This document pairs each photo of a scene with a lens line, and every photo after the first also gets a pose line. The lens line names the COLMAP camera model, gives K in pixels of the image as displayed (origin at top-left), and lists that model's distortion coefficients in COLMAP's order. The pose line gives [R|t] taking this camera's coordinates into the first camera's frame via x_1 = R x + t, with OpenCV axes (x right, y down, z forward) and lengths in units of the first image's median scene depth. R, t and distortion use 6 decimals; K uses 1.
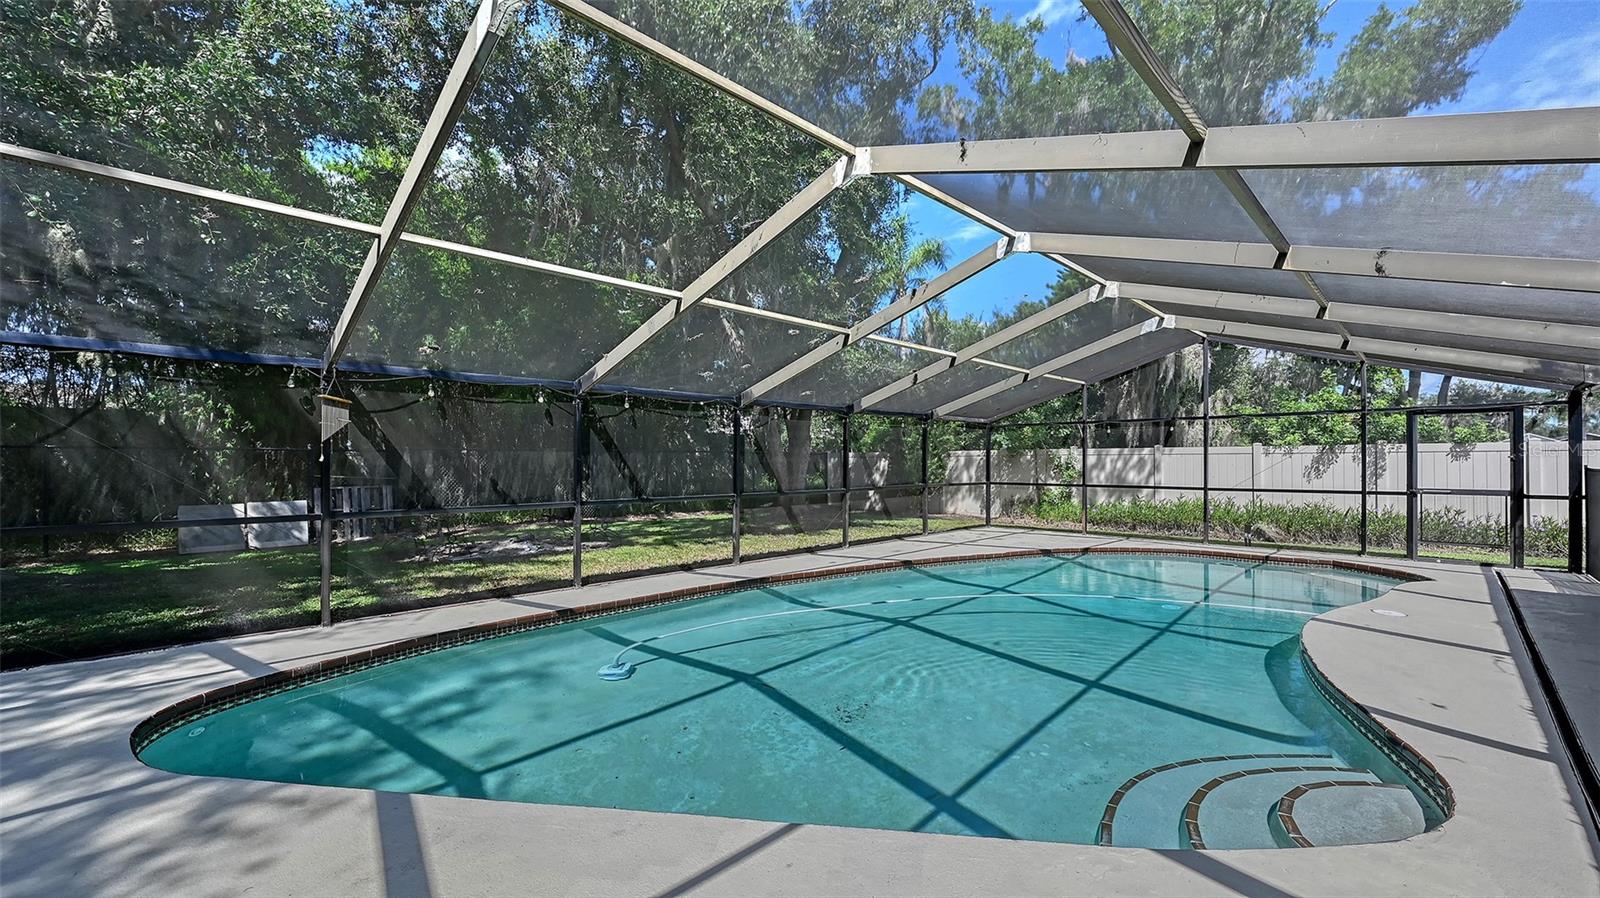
lens RADIAL K [[641.4, 0, 803.1], [0, 641.4, 461.3], [0, 0, 1]] dist [0.000073, -0.000142]
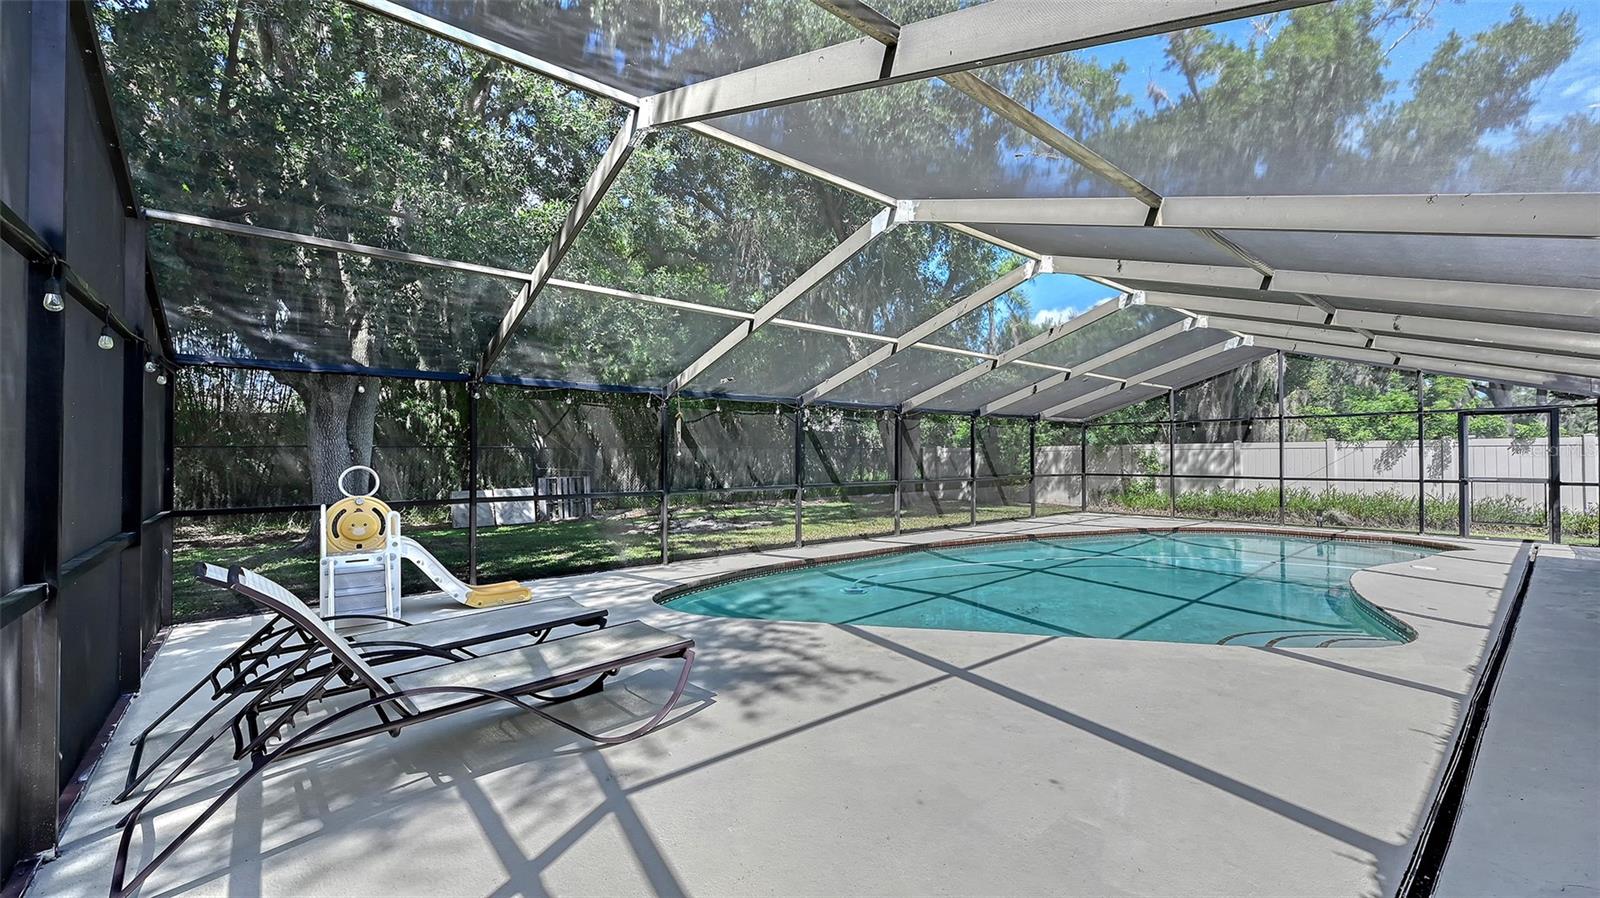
lens RADIAL K [[637.8, 0, 809.8], [0, 637.8, 452.4], [0, 0, 1]] dist [-0.001496, -0.000480]
pose [[0.996708, -0.002241, -0.081044, -0.127086], [0.001672, 0.999973, -0.007092, 0.001886], [0.081058, 0.006933, 0.996685, -0.214391]]
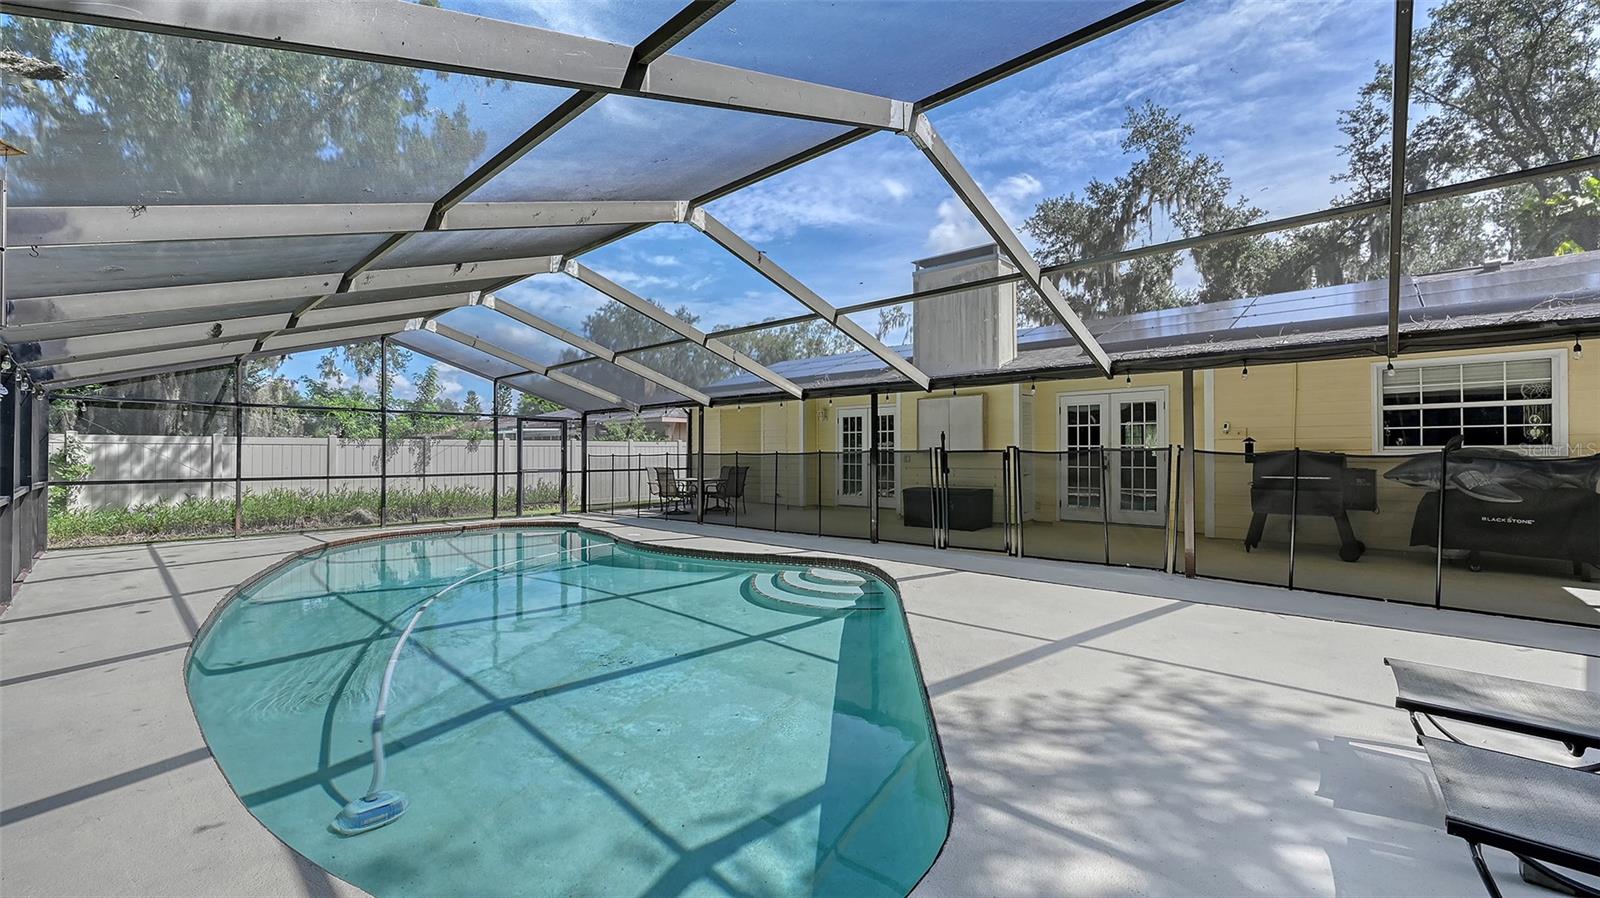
lens RADIAL K [[637.8, 0, 809.8], [0, 637.8, 452.4], [0, 0, 1]] dist [-0.001496, -0.000480]
pose [[-0.039843, 0.004619, 0.999195, -0.436420], [0.002522, 0.999987, -0.004522, 0.008185], [-0.999203, 0.002340, -0.039854, 0.296251]]
